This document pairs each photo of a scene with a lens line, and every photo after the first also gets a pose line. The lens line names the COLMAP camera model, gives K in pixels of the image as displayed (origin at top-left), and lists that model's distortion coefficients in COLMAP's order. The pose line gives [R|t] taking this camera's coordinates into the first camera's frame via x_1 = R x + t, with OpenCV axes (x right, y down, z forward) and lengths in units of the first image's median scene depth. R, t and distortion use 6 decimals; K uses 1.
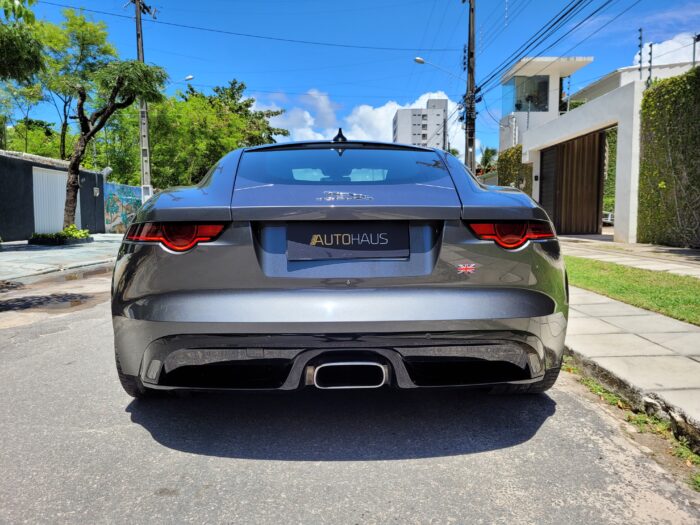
lens RADIAL K [[530.0, 0, 346.9], [0, 530.0, 259.8], [0, 0, 1]] dist [0.043589, -0.044685]
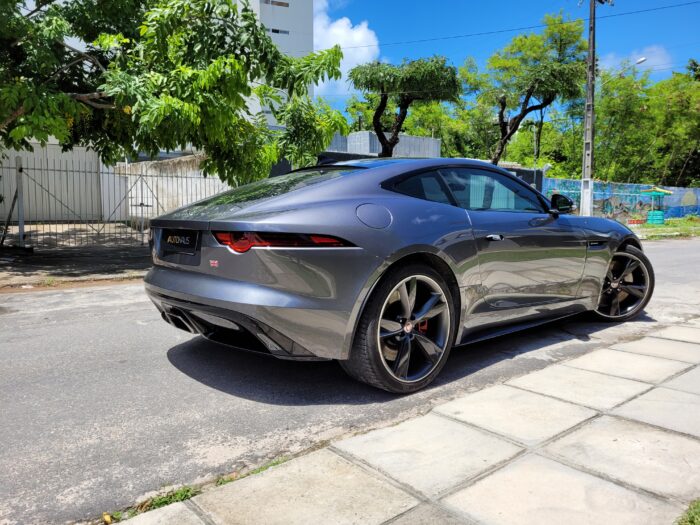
lens RADIAL K [[530.0, 0, 346.9], [0, 530.0, 259.8], [0, 0, 1]] dist [0.043589, -0.044685]
pose [[0.626227, 0.076563, -0.775873, 1.185237], [-0.064252, 0.996849, 0.046510, -0.063503], [0.776989, 0.020726, 0.629173, 0.269189]]
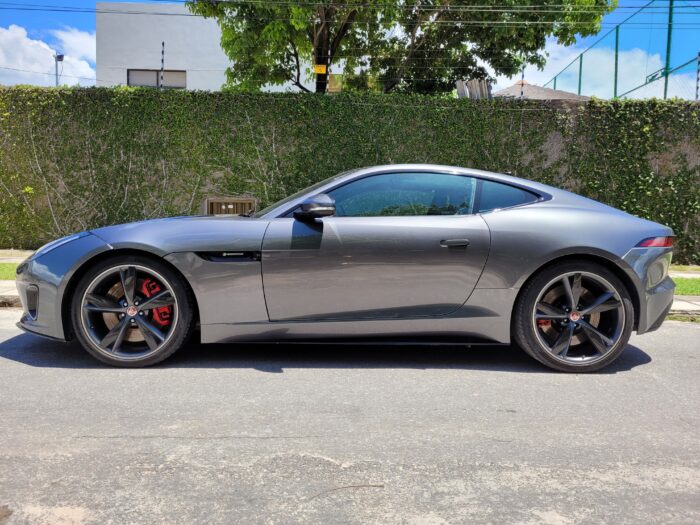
lens RADIAL K [[532.6, 0, 354.1], [0, 532.6, 265.4], [0, 0, 1]] dist [0.026333, -0.012690]
pose [[-0.007892, -0.074861, 0.997163, -1.805135], [0.060975, 0.995302, 0.075203, -0.155600], [-0.998108, 0.061396, -0.003291, 1.653905]]
